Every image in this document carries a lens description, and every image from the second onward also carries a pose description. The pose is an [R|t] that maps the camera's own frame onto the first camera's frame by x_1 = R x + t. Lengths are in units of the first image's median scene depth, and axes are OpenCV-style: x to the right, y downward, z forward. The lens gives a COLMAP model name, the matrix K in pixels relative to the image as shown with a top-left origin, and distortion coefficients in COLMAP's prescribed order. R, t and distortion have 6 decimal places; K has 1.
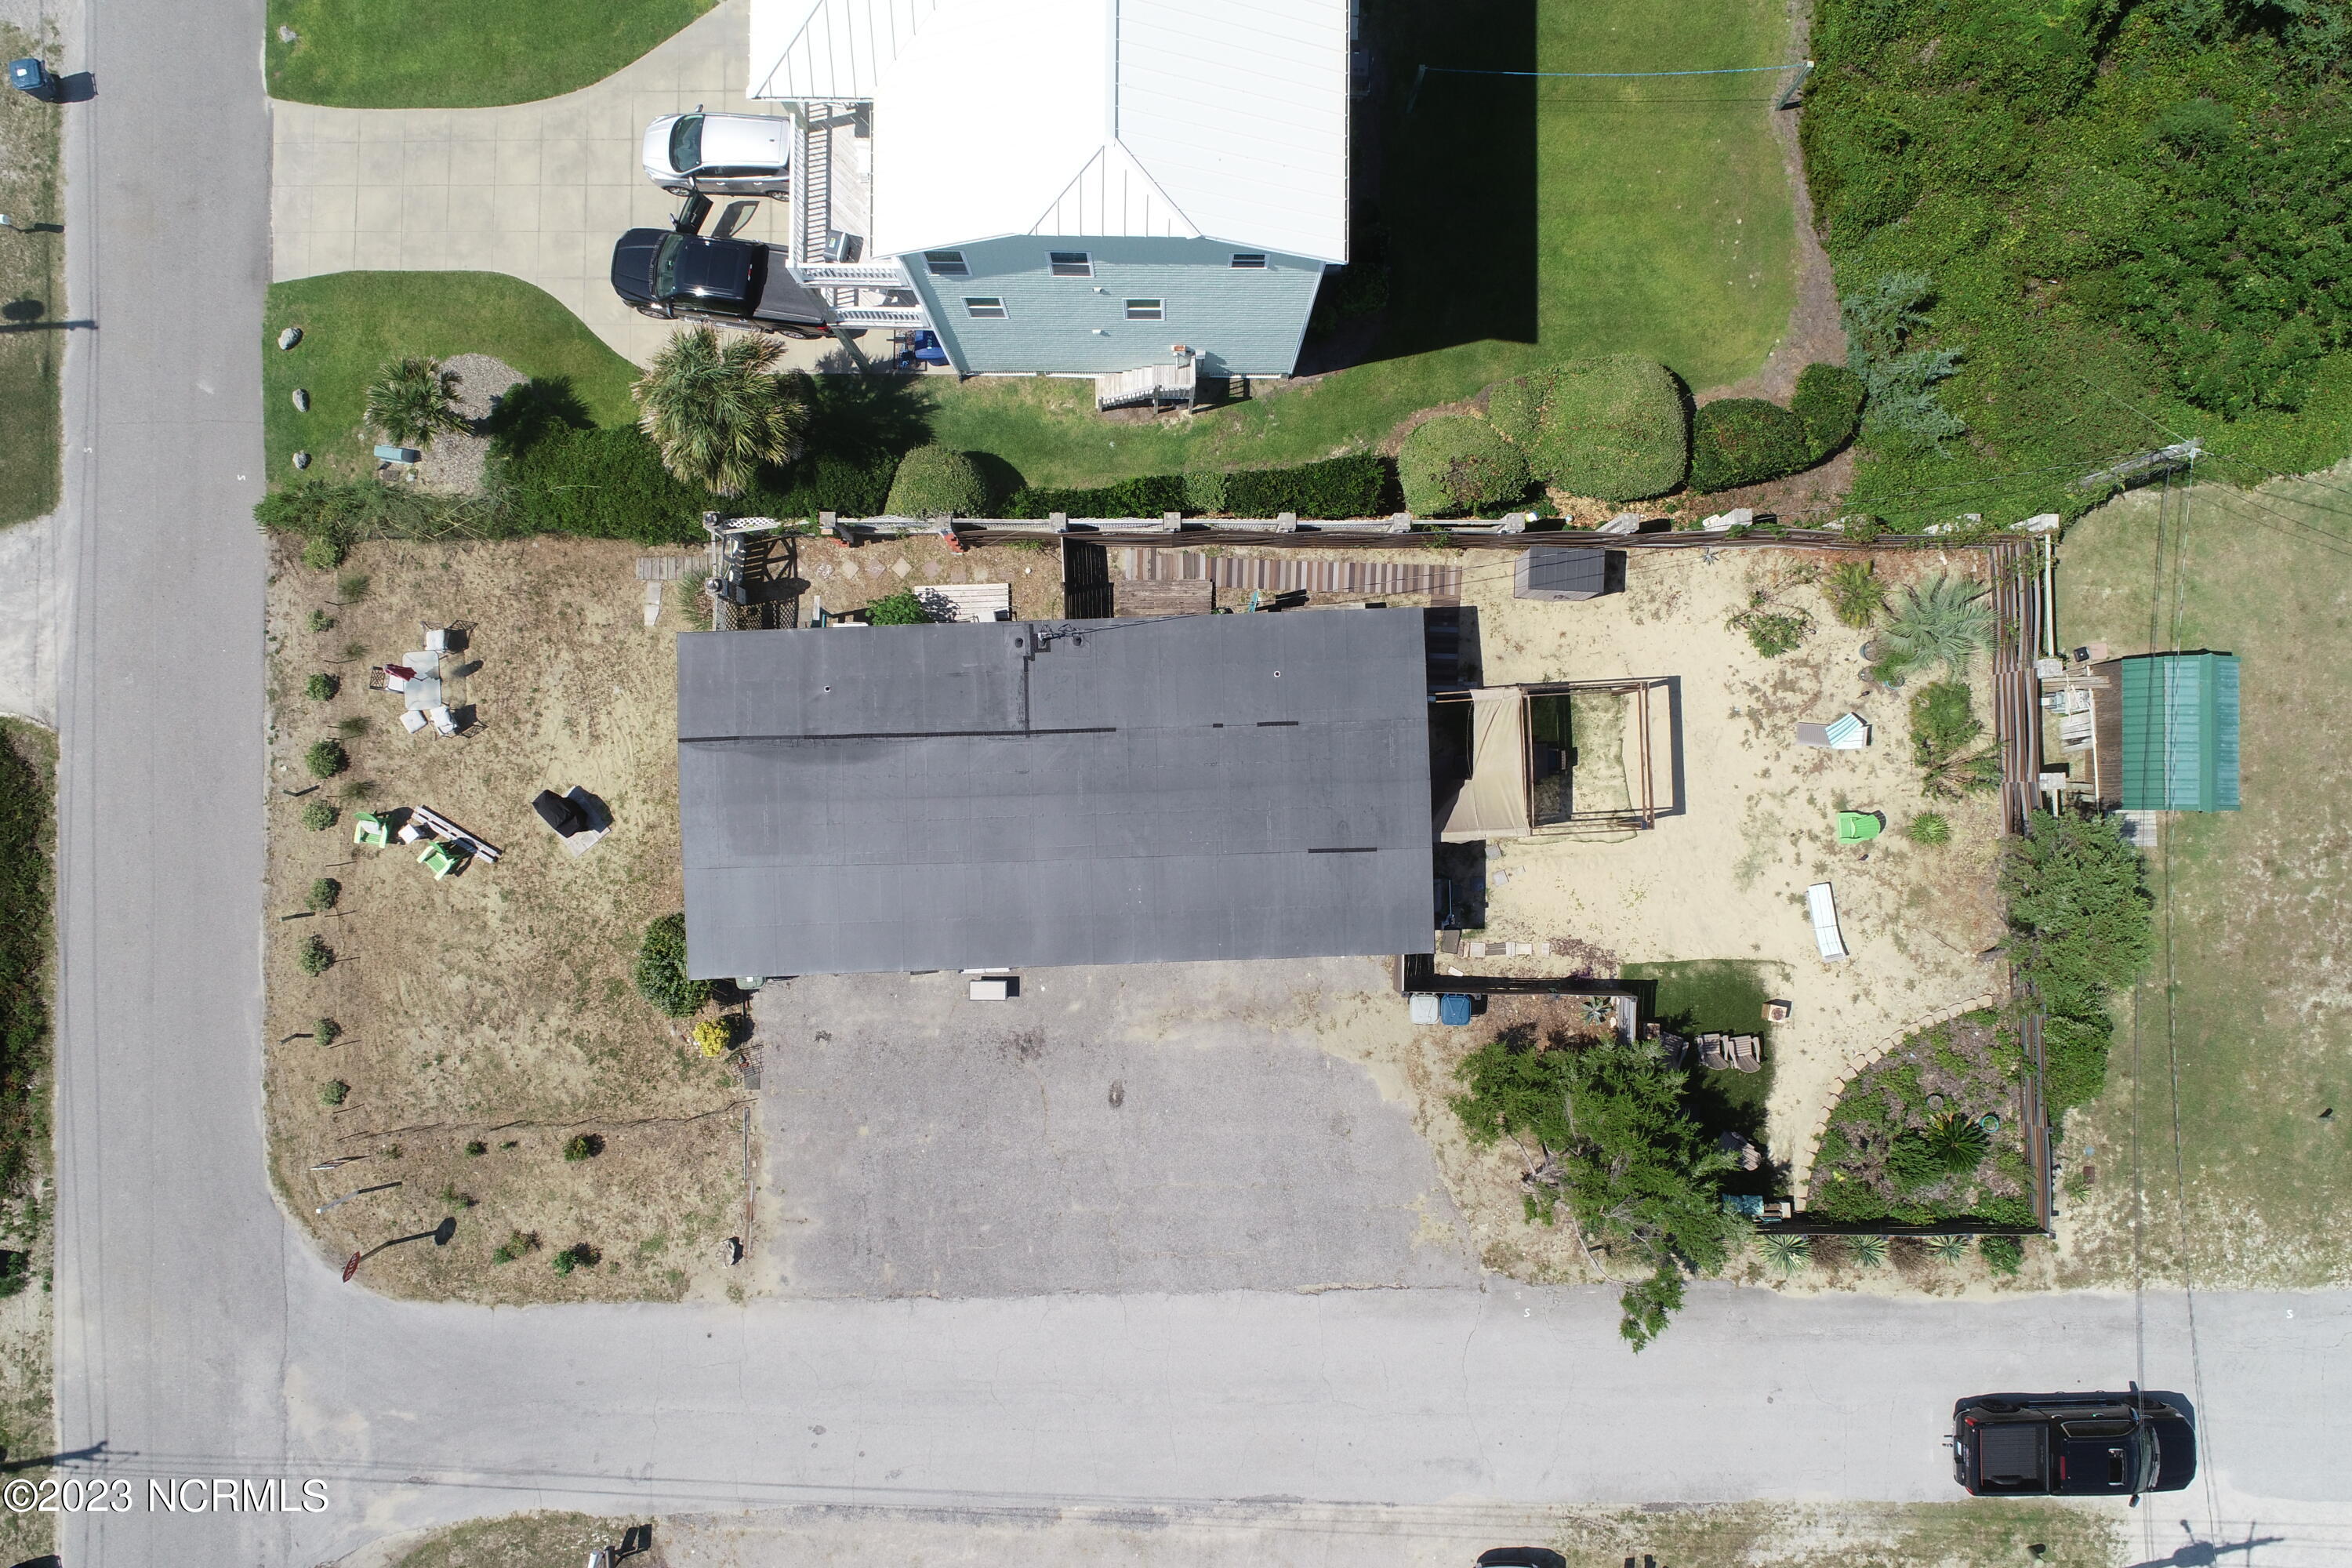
lens RADIAL K [[1578.0, 0, 1179.9], [0, 1578.0, 790.0], [0, 0, 1]] dist [-0.000079, -0.000455]
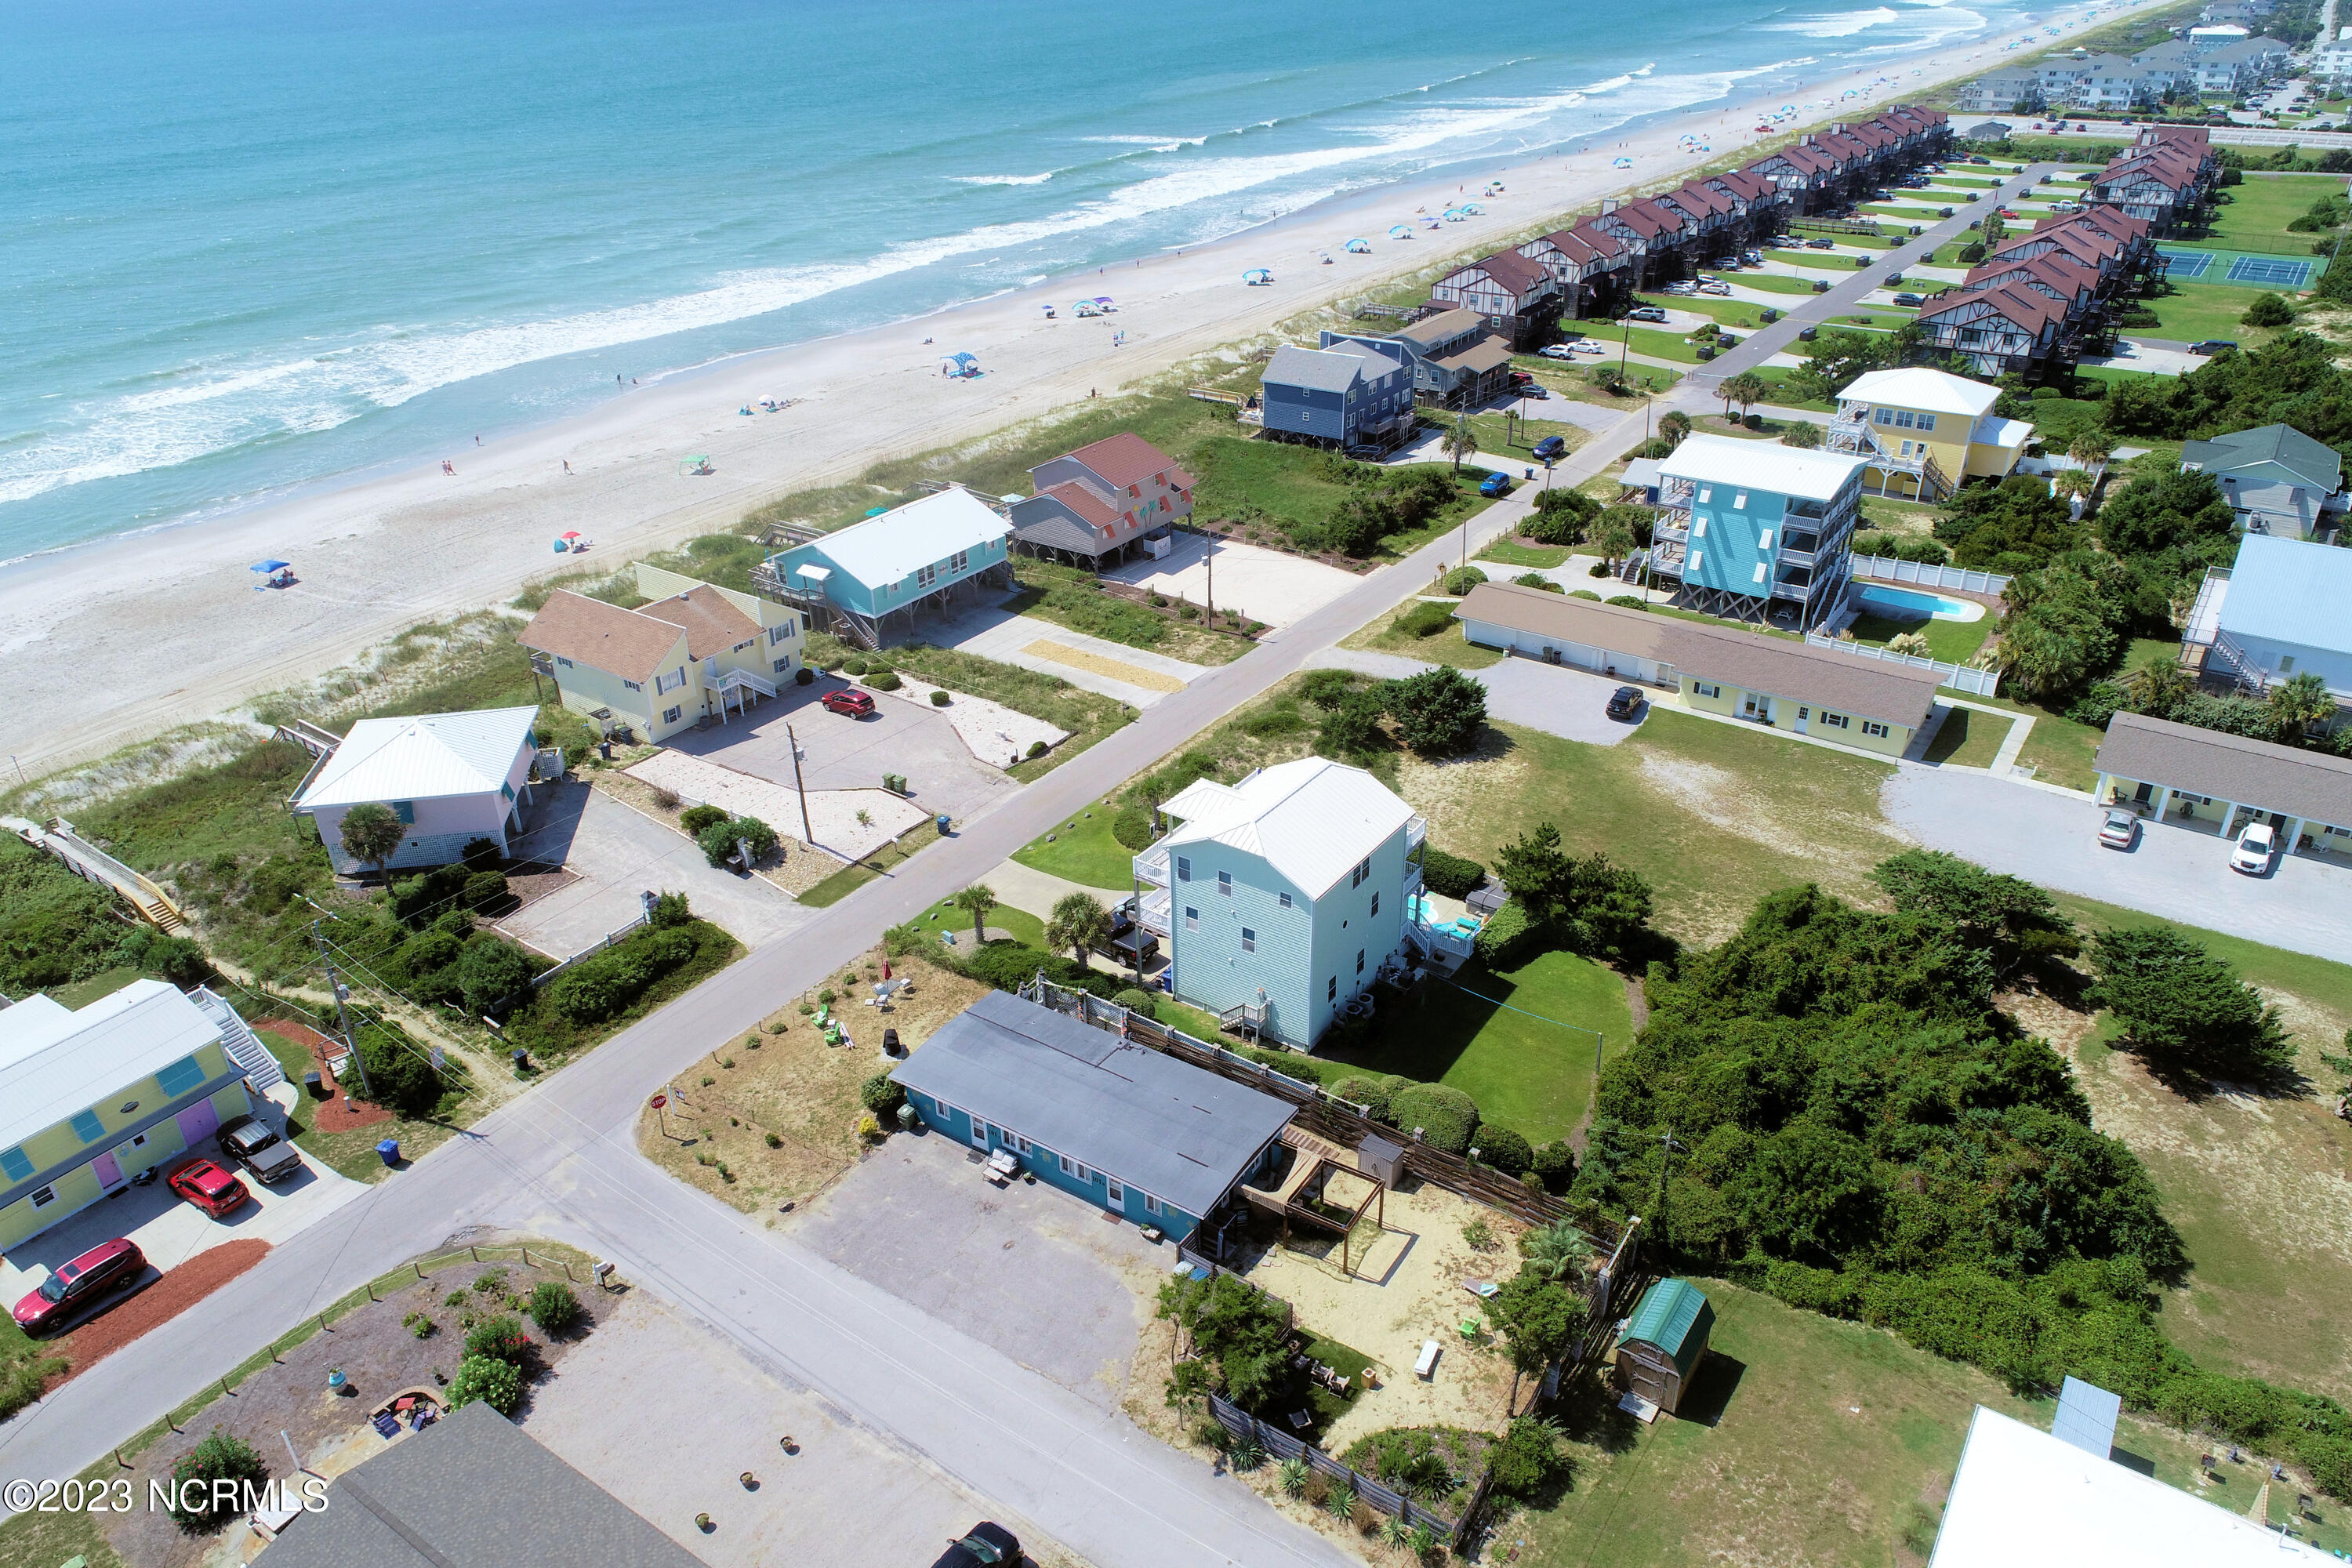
lens RADIAL K [[1578.0, 0, 1179.9], [0, 1578.0, 790.0], [0, 0, 1]] dist [-0.000079, -0.000455]
pose [[0.820524, 0.256313, -0.510926, 0.864529], [-0.571119, 0.404753, -0.714141, 1.115888], [0.023755, 0.877769, 0.478495, -0.252449]]
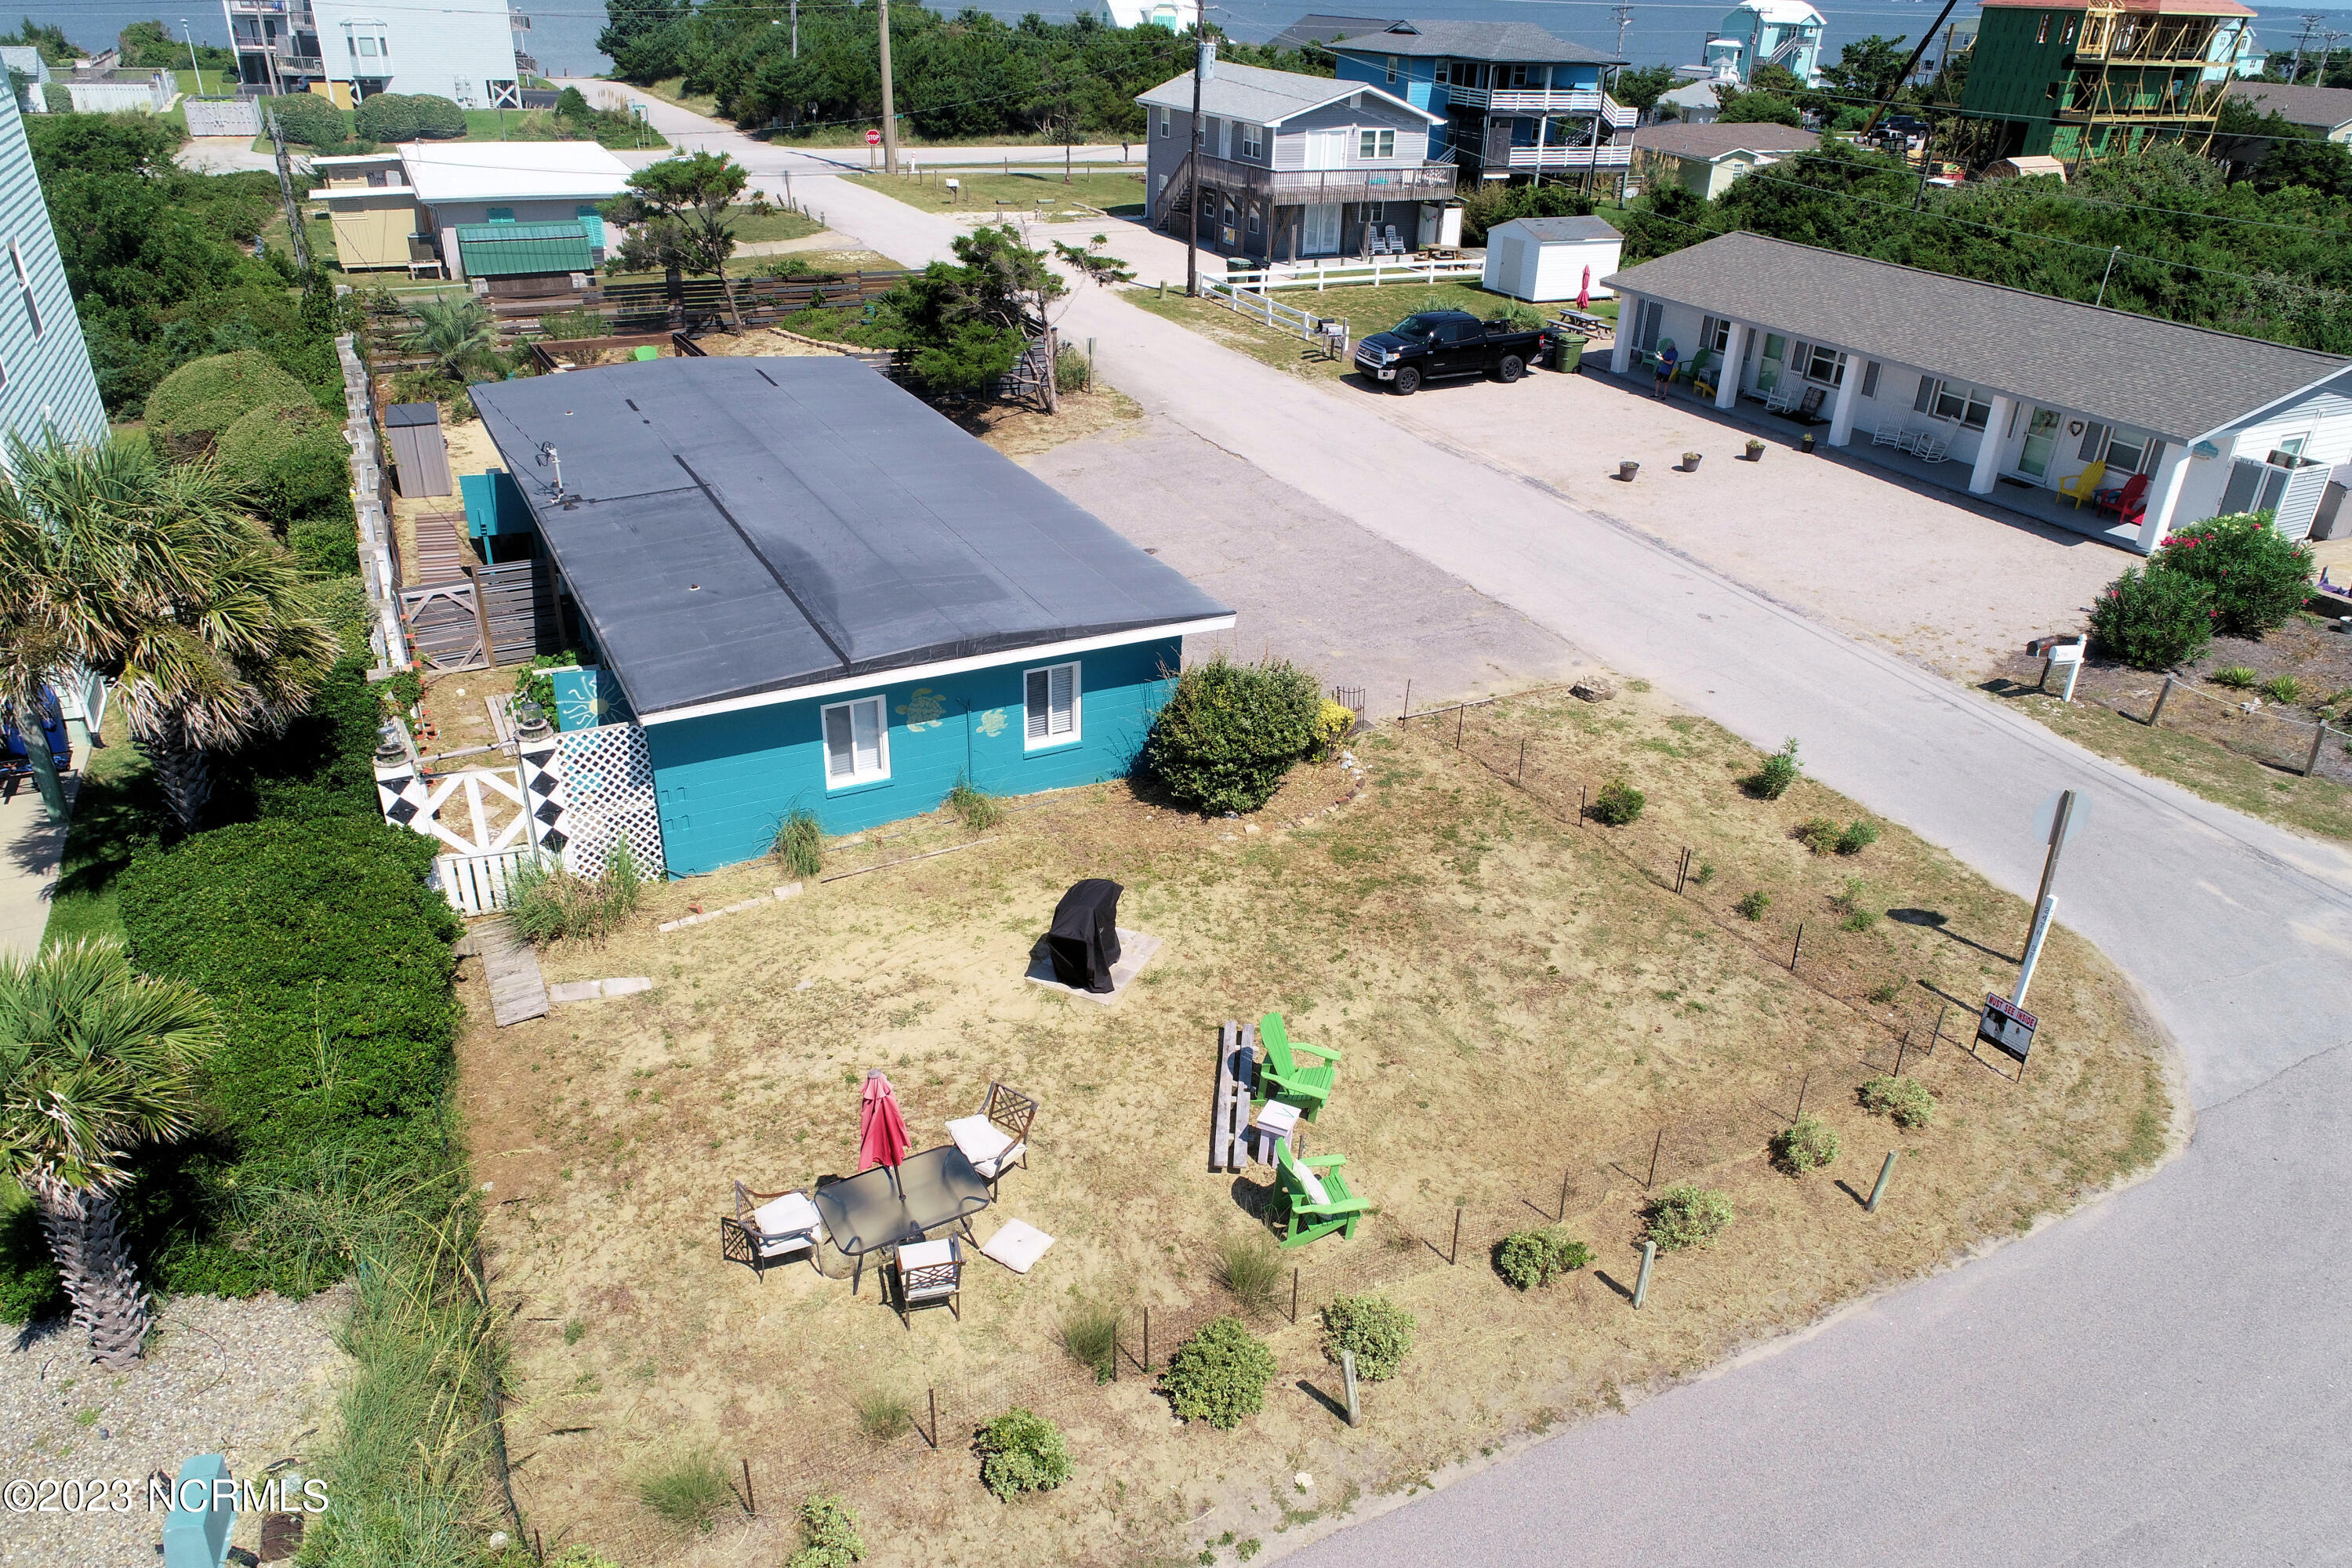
lens RADIAL K [[1578.0, 0, 1179.9], [0, 1578.0, 790.0], [0, 0, 1]] dist [-0.000079, -0.000455]
pose [[-0.437231, -0.431533, 0.789055, -0.752673], [0.898574, -0.173190, 0.403200, -0.142286], [-0.037338, 0.885316, 0.463488, 0.729923]]
